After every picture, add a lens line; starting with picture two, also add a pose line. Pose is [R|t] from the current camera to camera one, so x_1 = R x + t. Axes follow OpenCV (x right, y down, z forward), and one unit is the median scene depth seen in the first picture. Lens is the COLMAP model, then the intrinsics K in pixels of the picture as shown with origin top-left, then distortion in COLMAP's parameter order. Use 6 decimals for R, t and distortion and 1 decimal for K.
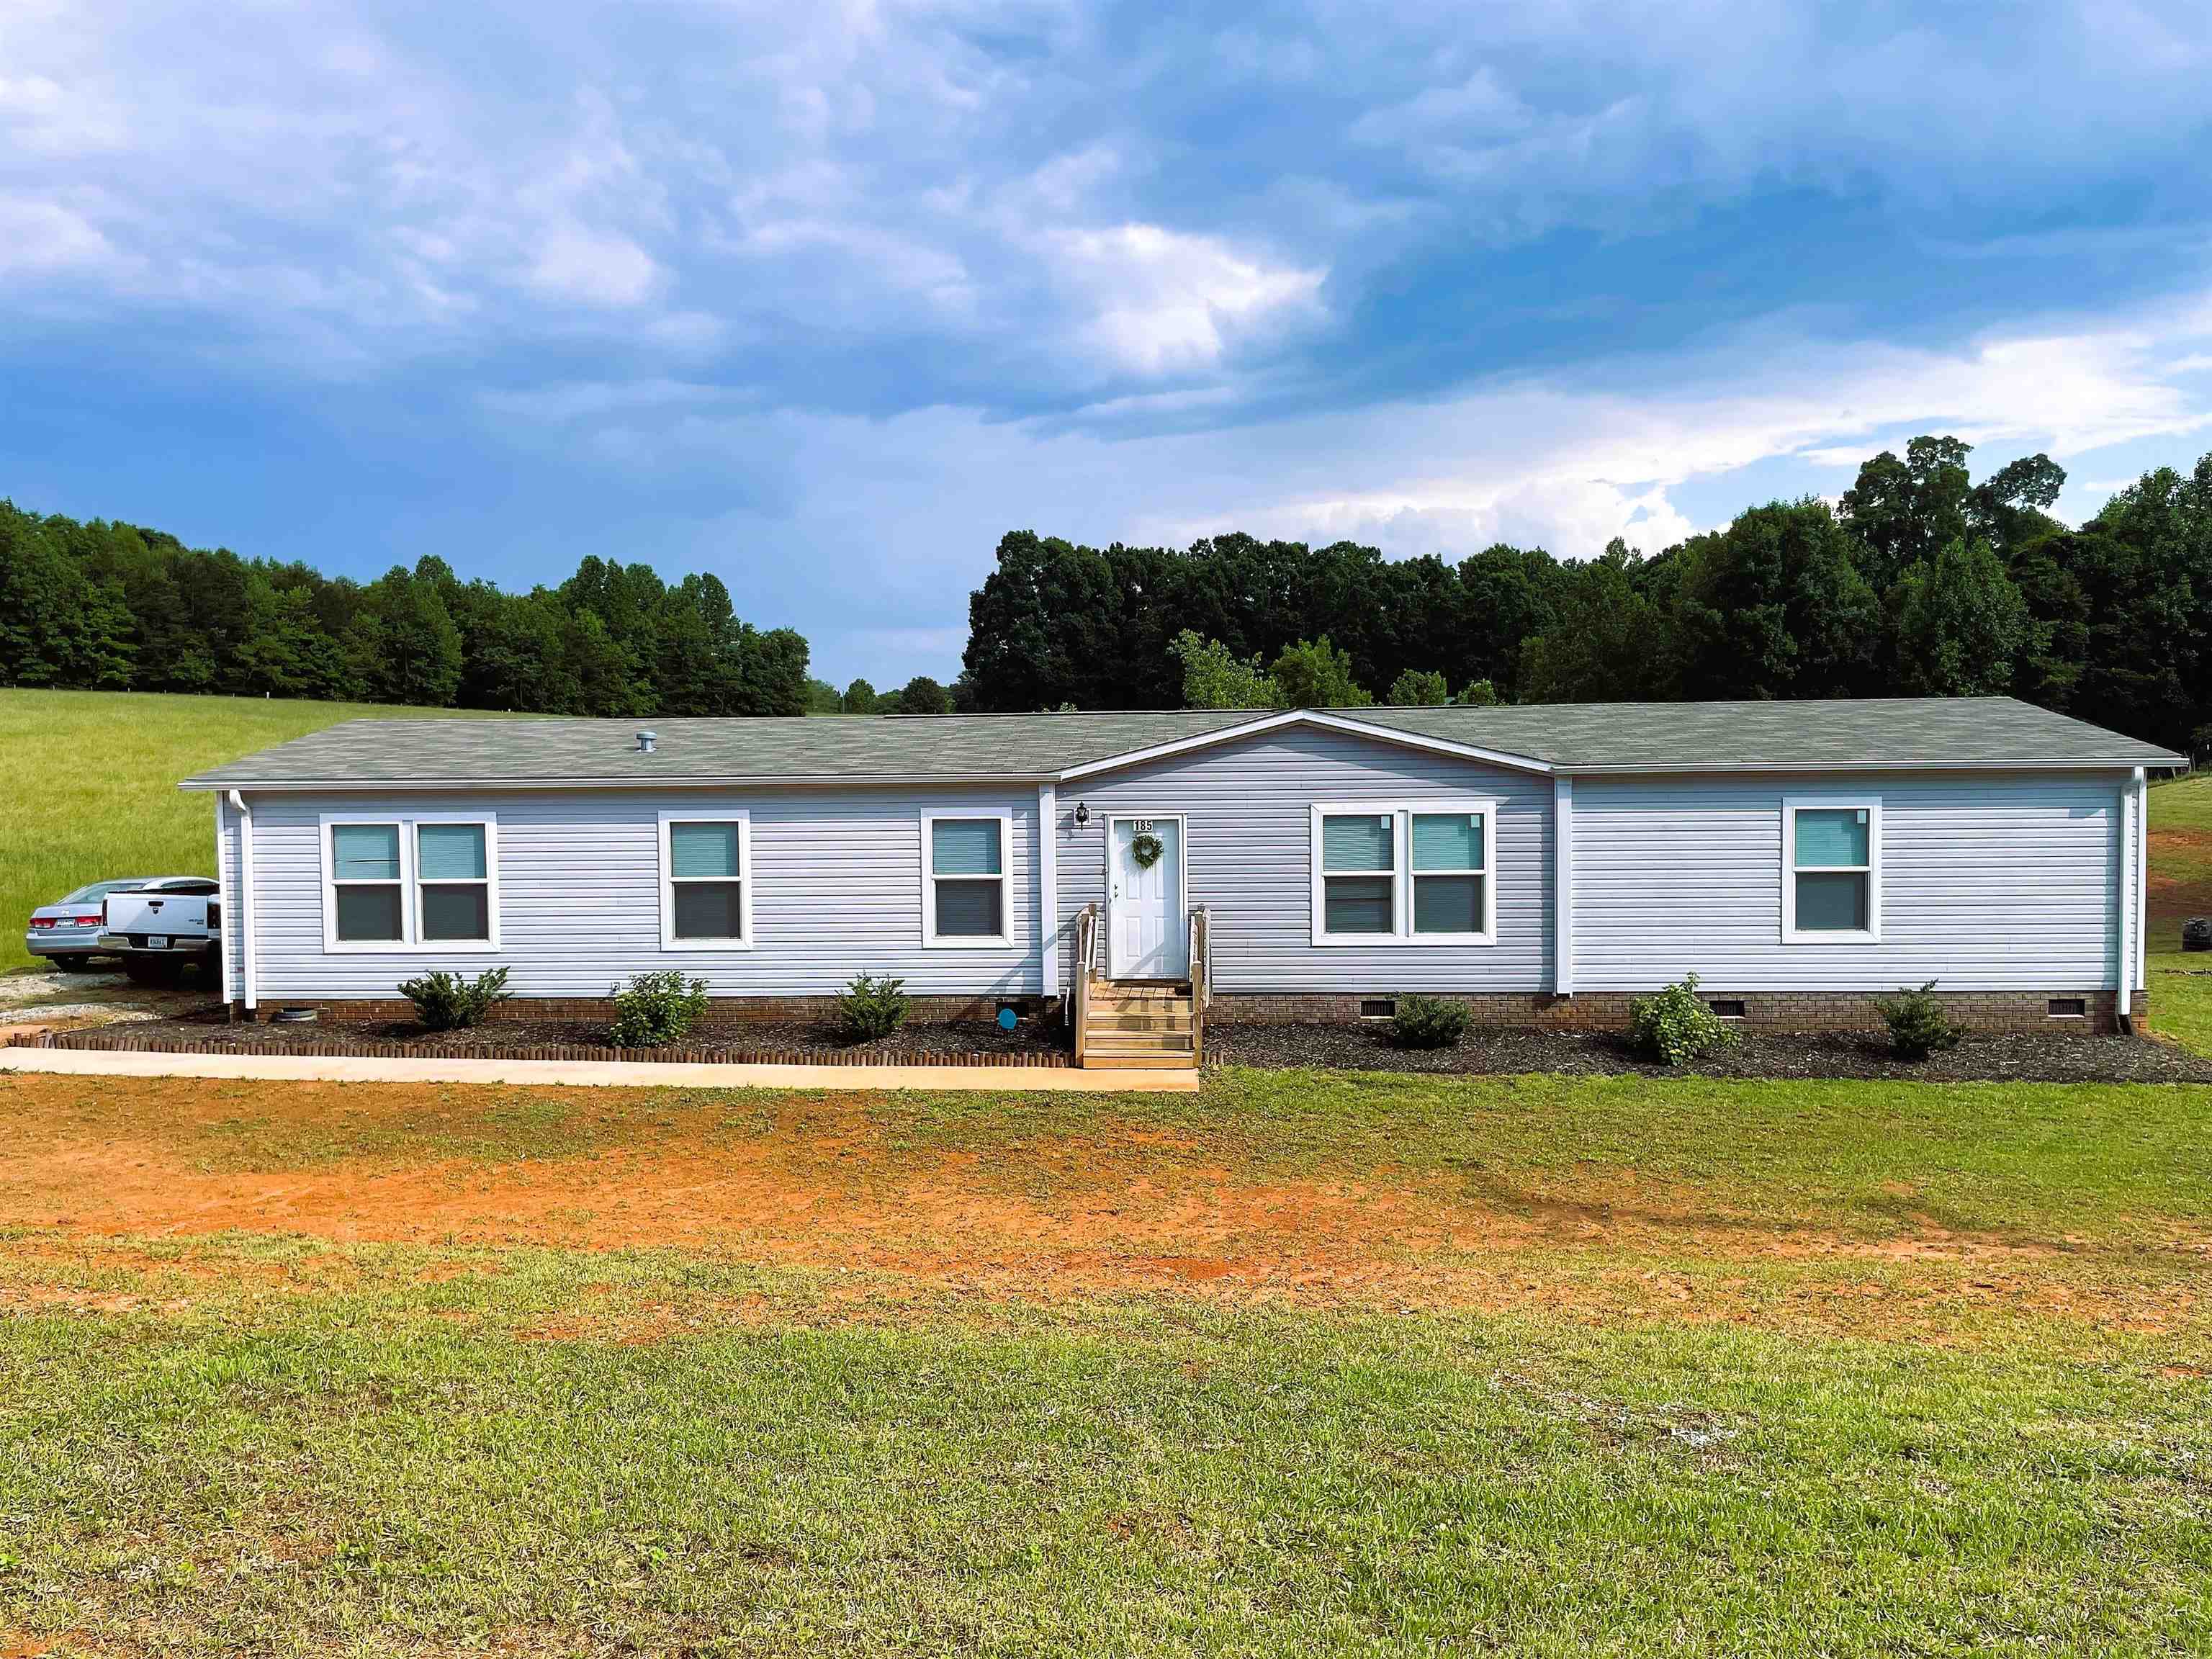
lens RADIAL K [[1675.9, 0, 1108.3], [0, 1675.9, 850.8], [0, 0, 1]] dist [0.089452, -0.125086]
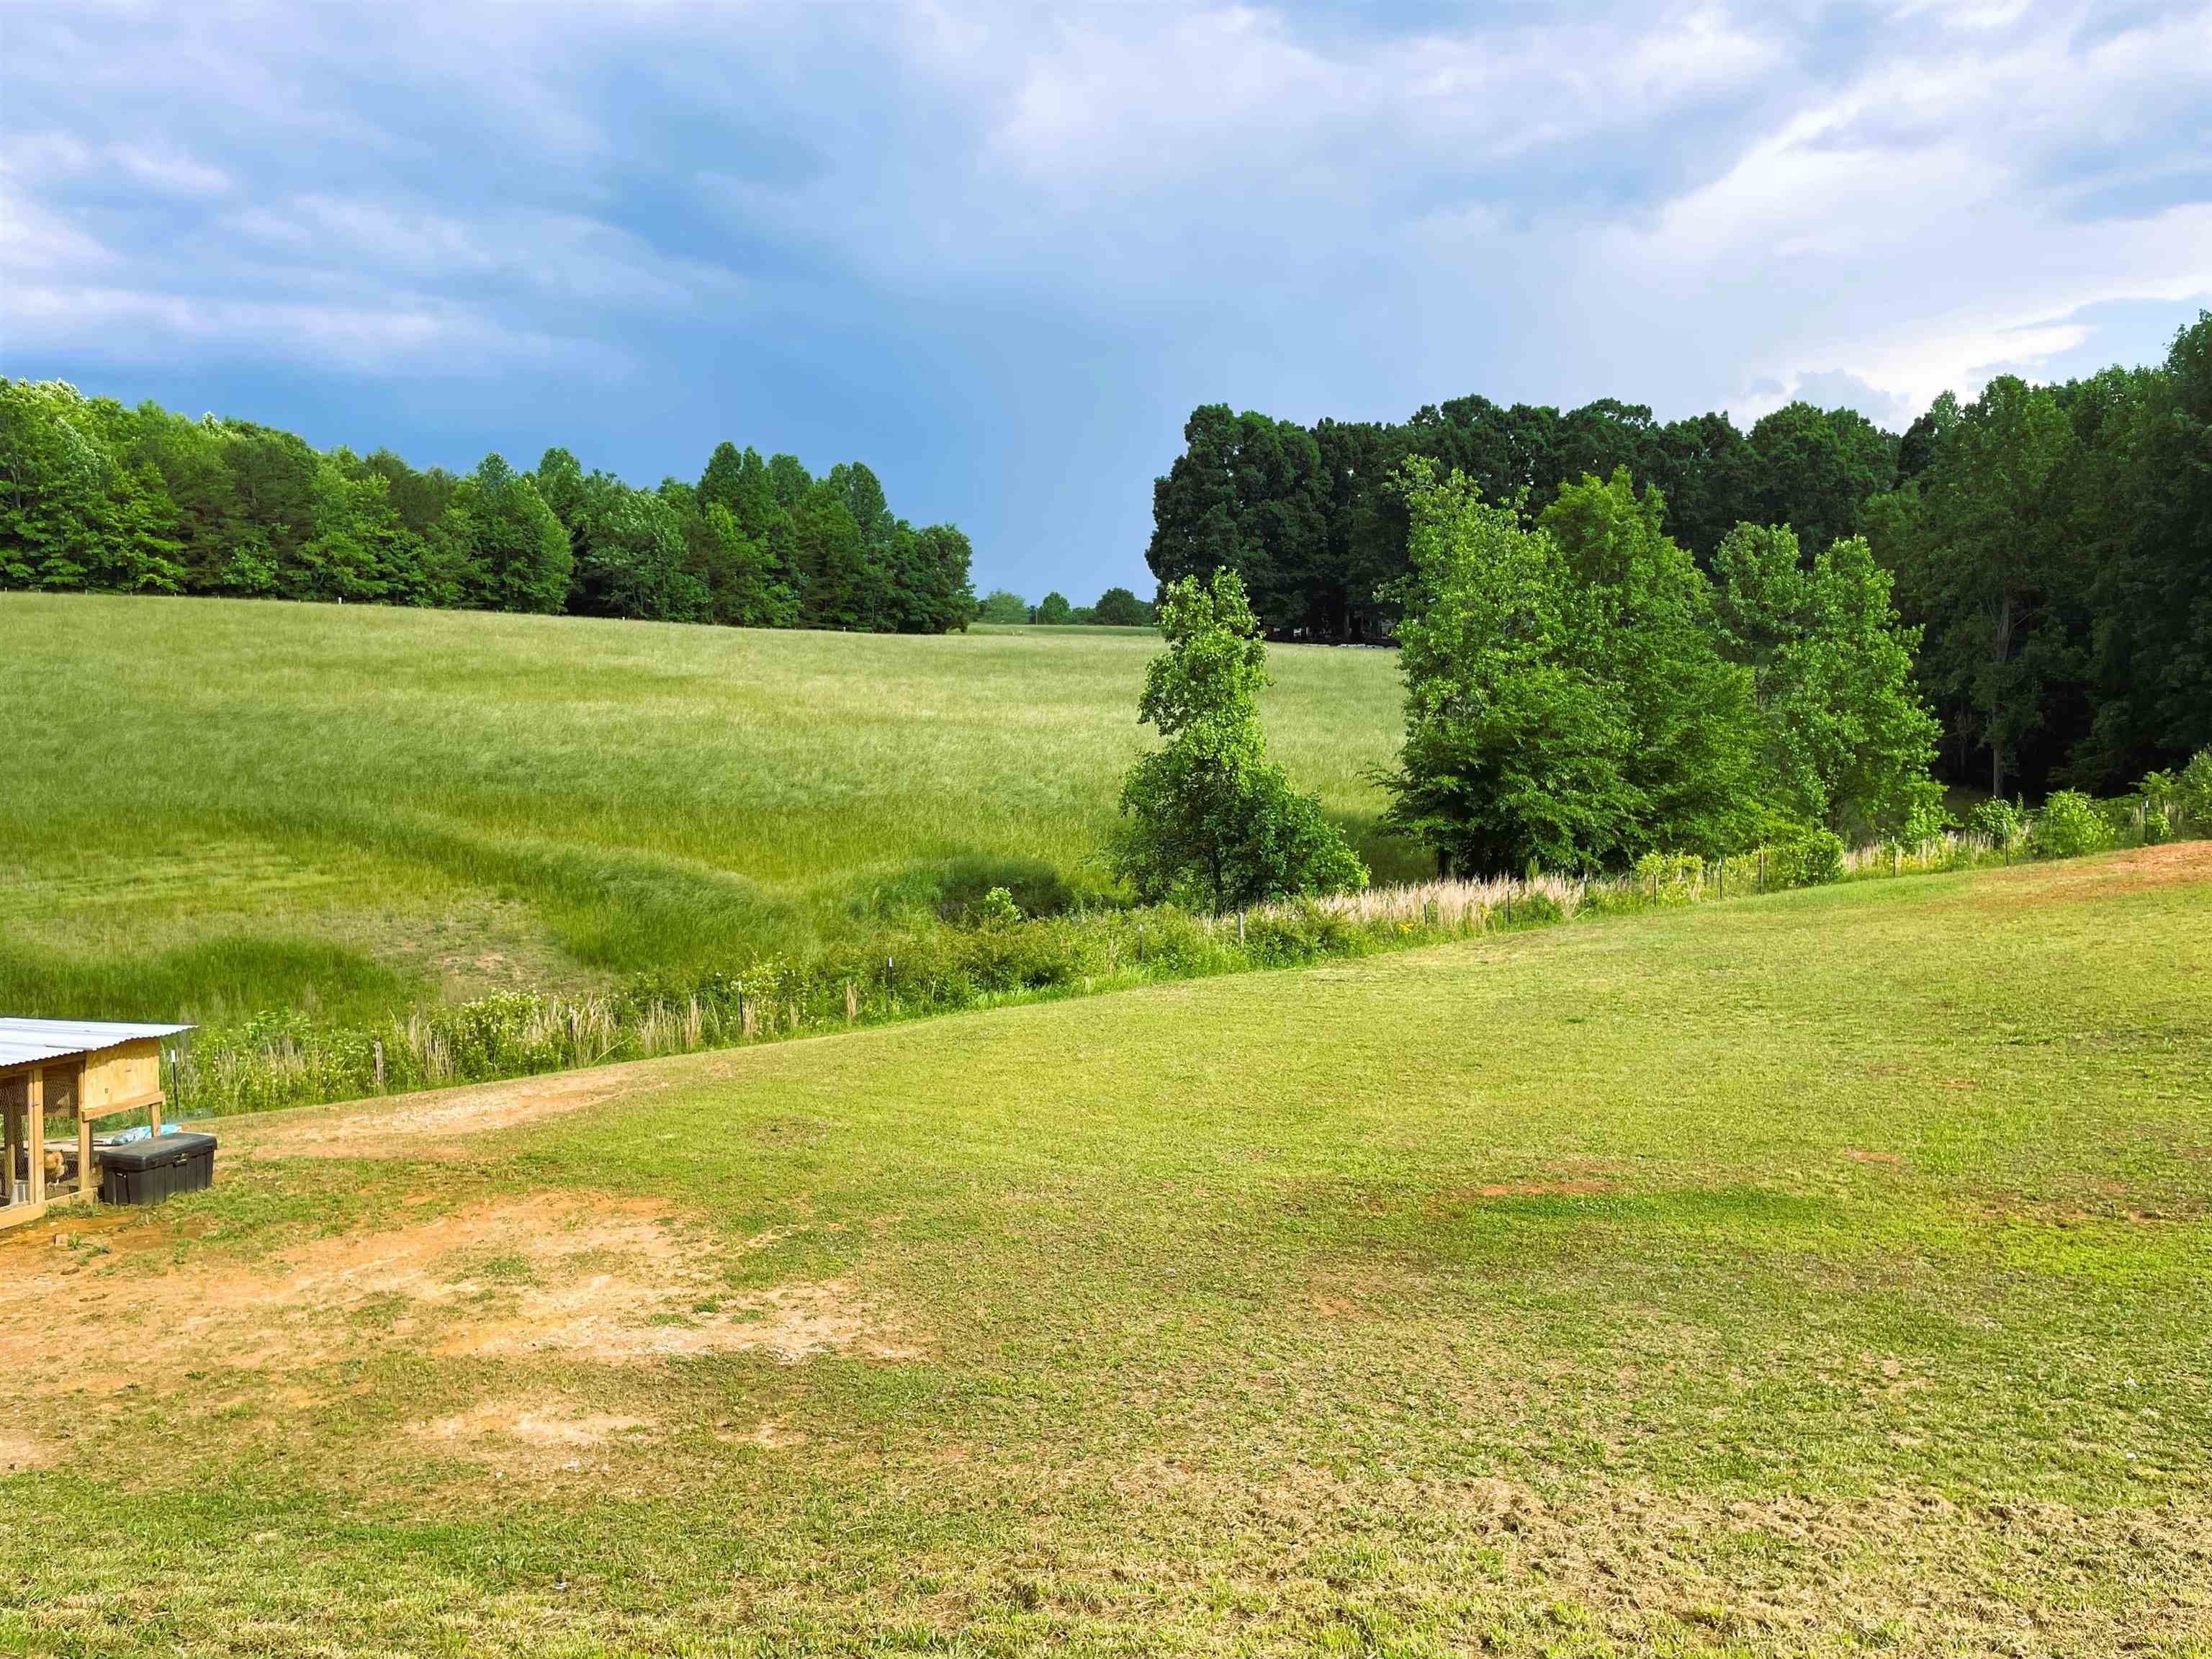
lens RADIAL K [[1675.9, 0, 1112.8], [0, 1675.9, 838.8], [0, 0, 1]] dist [0.089452, -0.125086]
pose [[0.992166, 0.003943, -0.124861, 0.008635], [0.001077, 0.999195, 0.040110, -0.004852], [0.124918, -0.039930, 0.991363, 0.199732]]
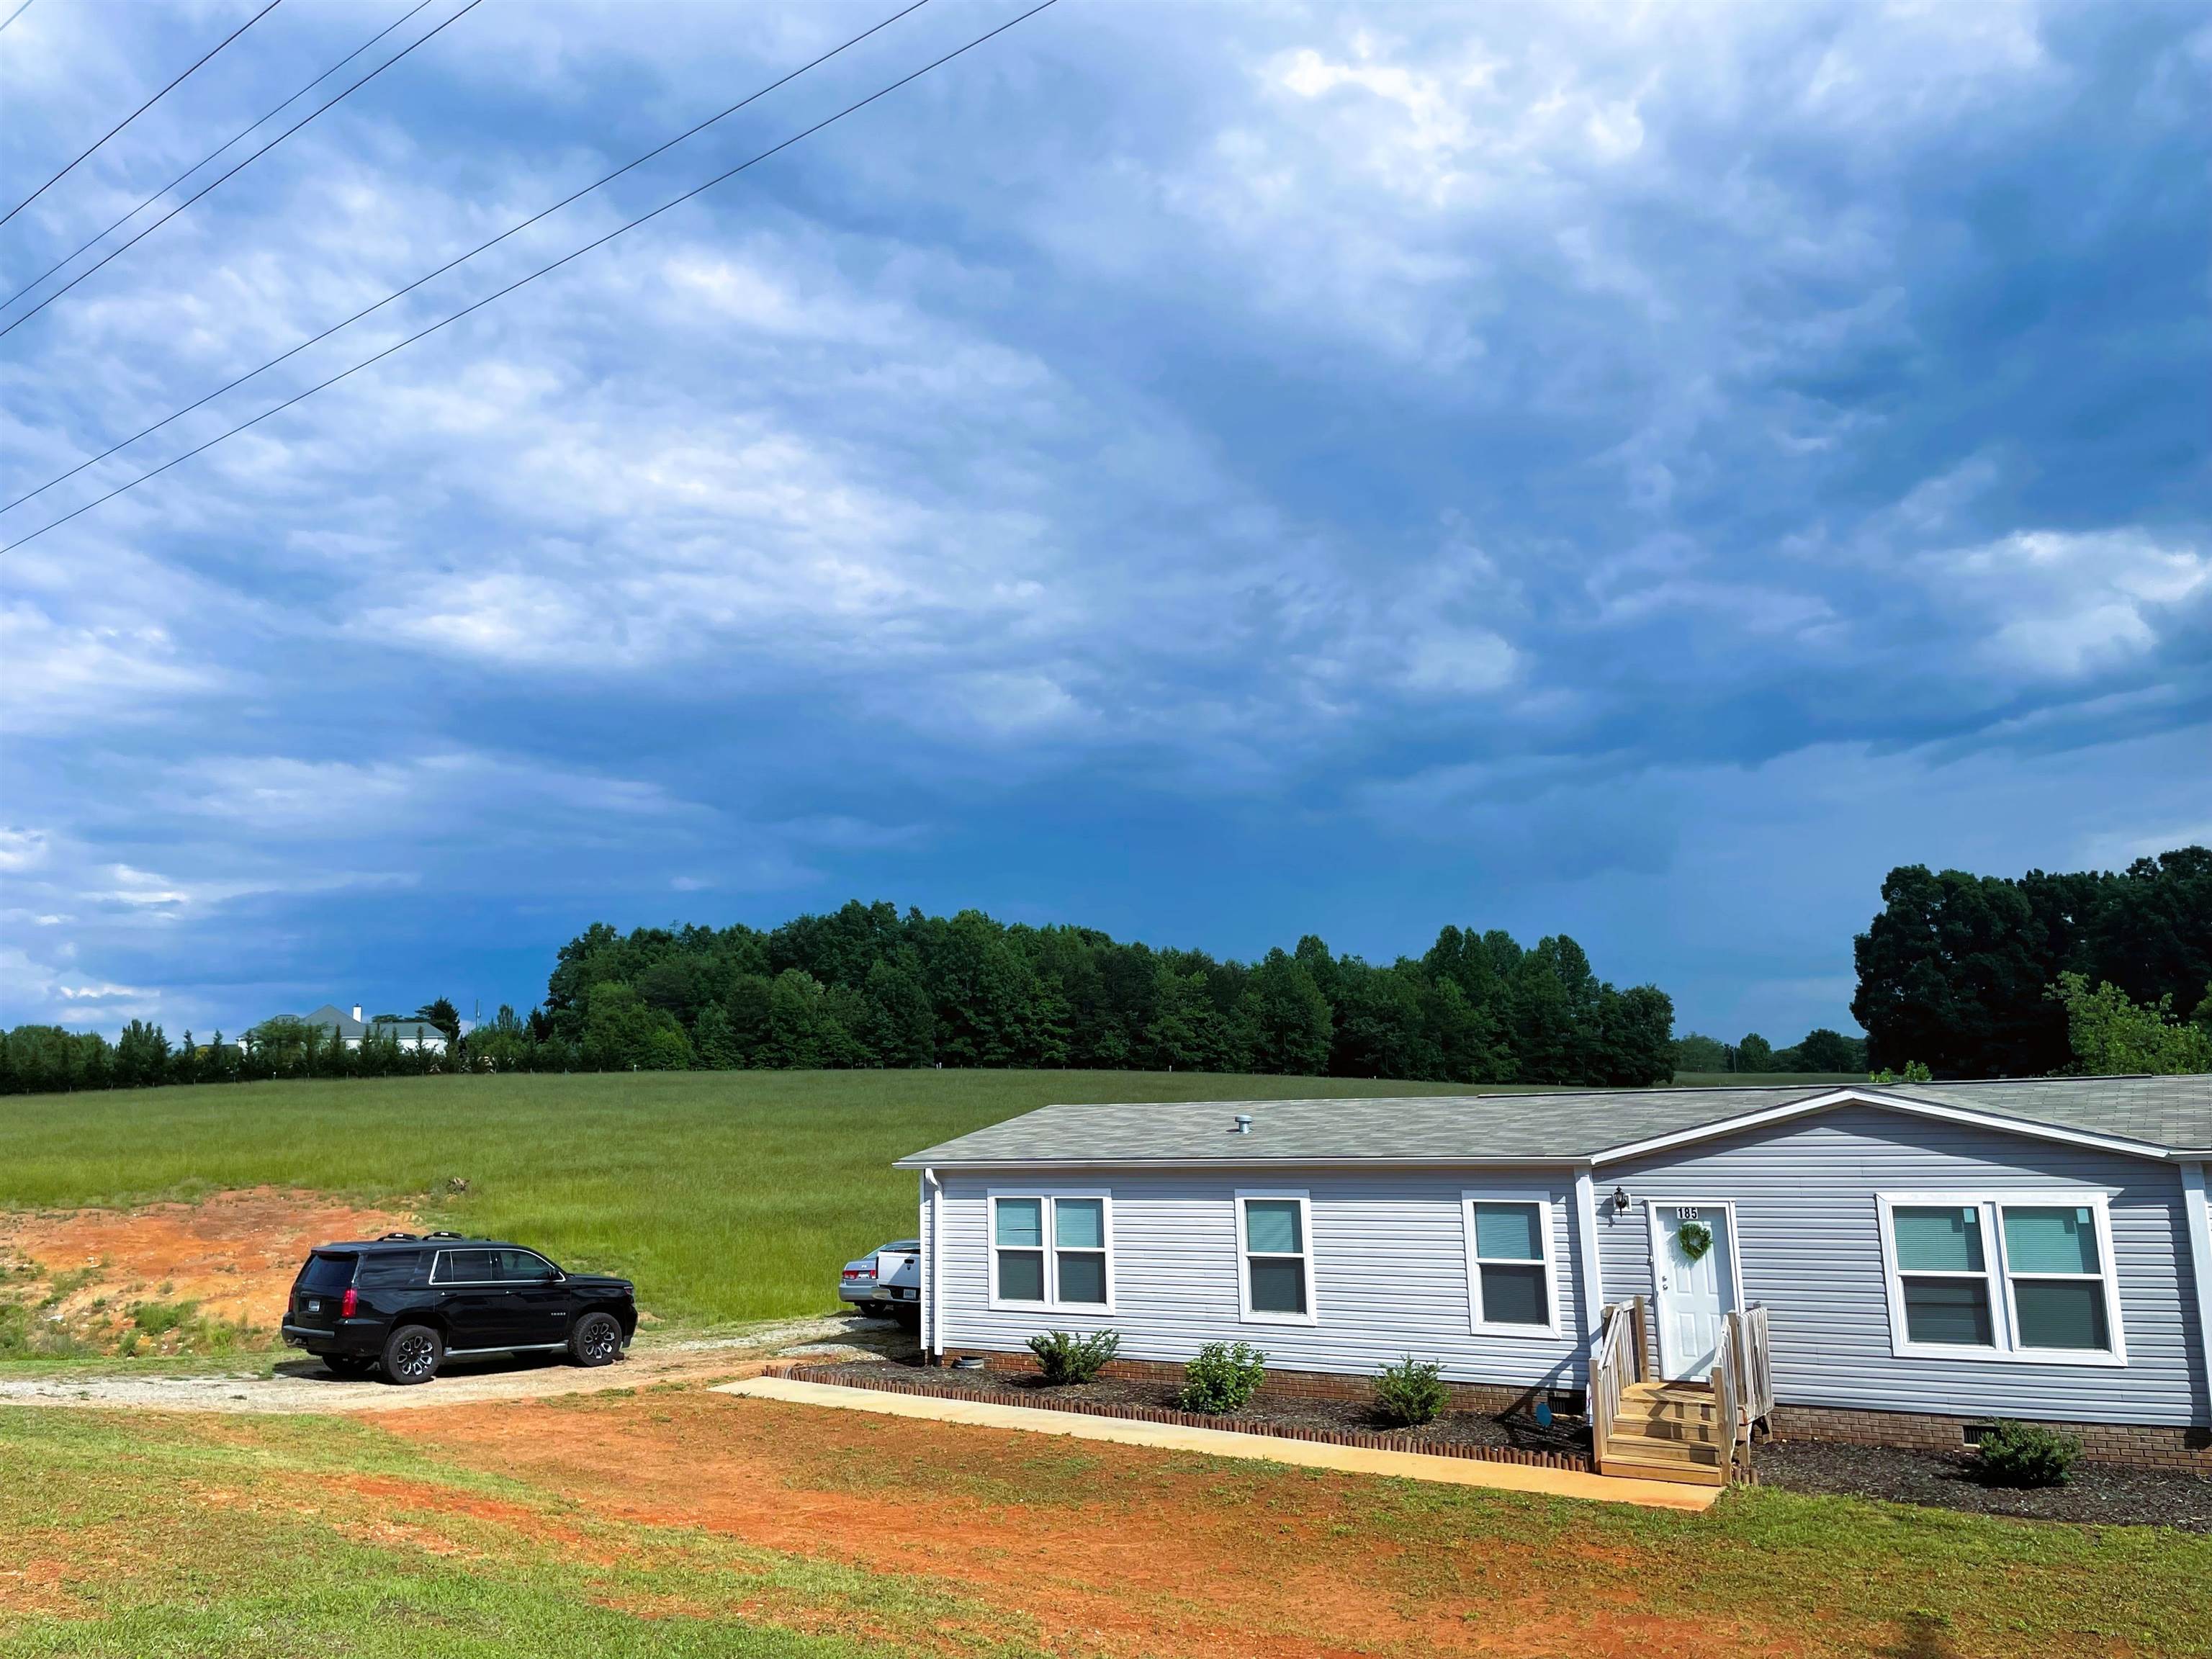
lens RADIAL K [[1675.9, 0, 1090.9], [0, 1675.9, 820.6], [0, 0, 1]] dist [0.089452, -0.125086]
pose [[0.864503, -0.097532, -0.493073, 0.032708], [-0.017465, 0.974571, -0.223395, -0.001634], [0.502323, 0.201738, 0.840817, -0.004862]]
